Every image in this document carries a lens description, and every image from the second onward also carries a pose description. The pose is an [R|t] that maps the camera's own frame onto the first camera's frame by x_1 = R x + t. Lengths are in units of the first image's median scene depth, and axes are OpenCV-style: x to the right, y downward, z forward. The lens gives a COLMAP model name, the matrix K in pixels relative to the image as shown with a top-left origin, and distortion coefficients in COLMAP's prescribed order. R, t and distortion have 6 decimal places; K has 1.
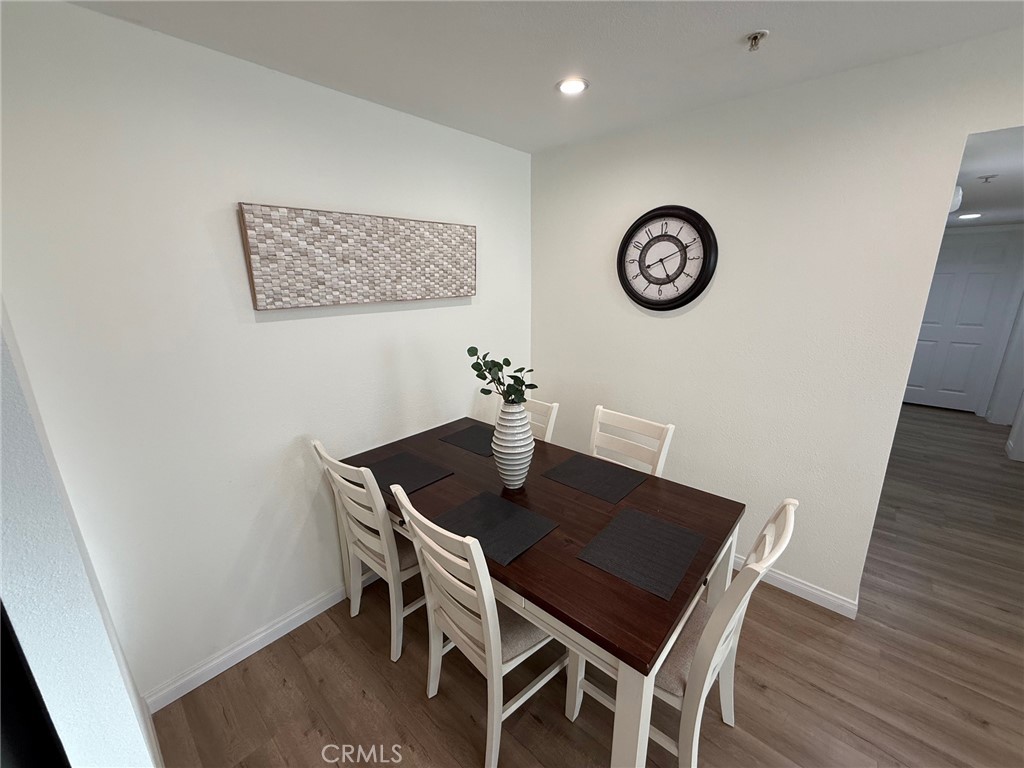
lens RADIAL K [[410.0, 0, 510.9], [0, 410.0, 382.8], [0, 0, 1]] dist [0.000119, 0.000027]
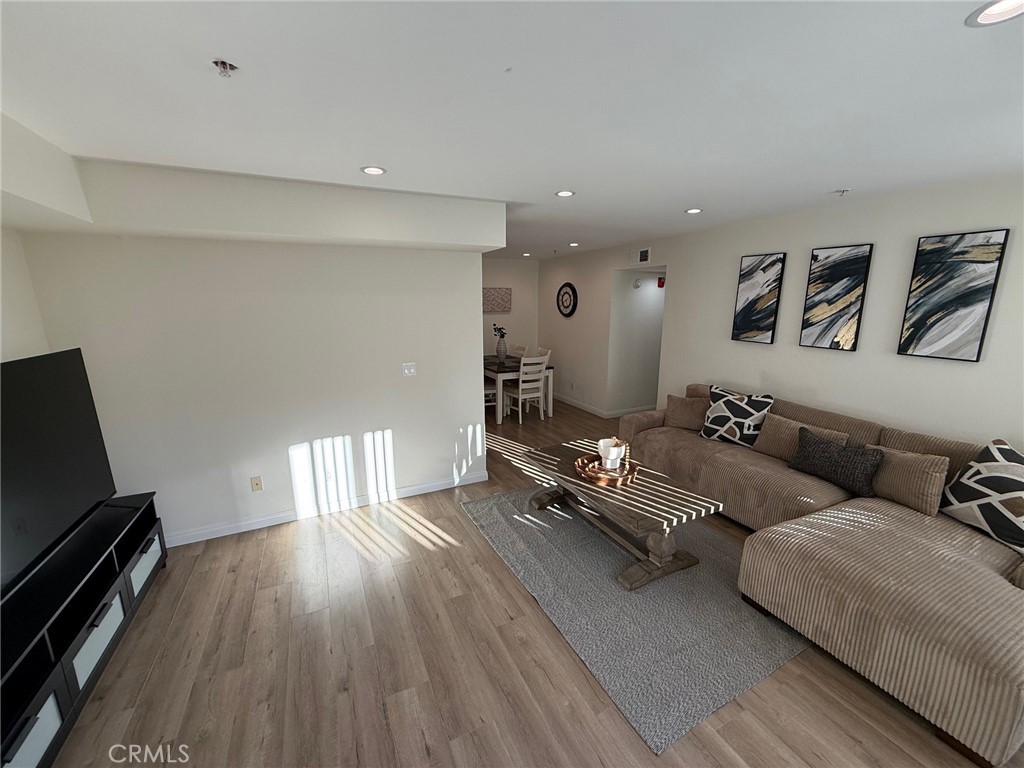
lens RADIAL K [[410.0, 0, 512.1], [0, 410.0, 385.8], [0, 0, 1]] dist [0.000119, 0.000027]
pose [[0.924968, 0.086386, -0.370097, 1.138559], [-0.107885, 0.993447, -0.037746, 0.459102], [0.364411, 0.074842, 0.928226, -1.806582]]
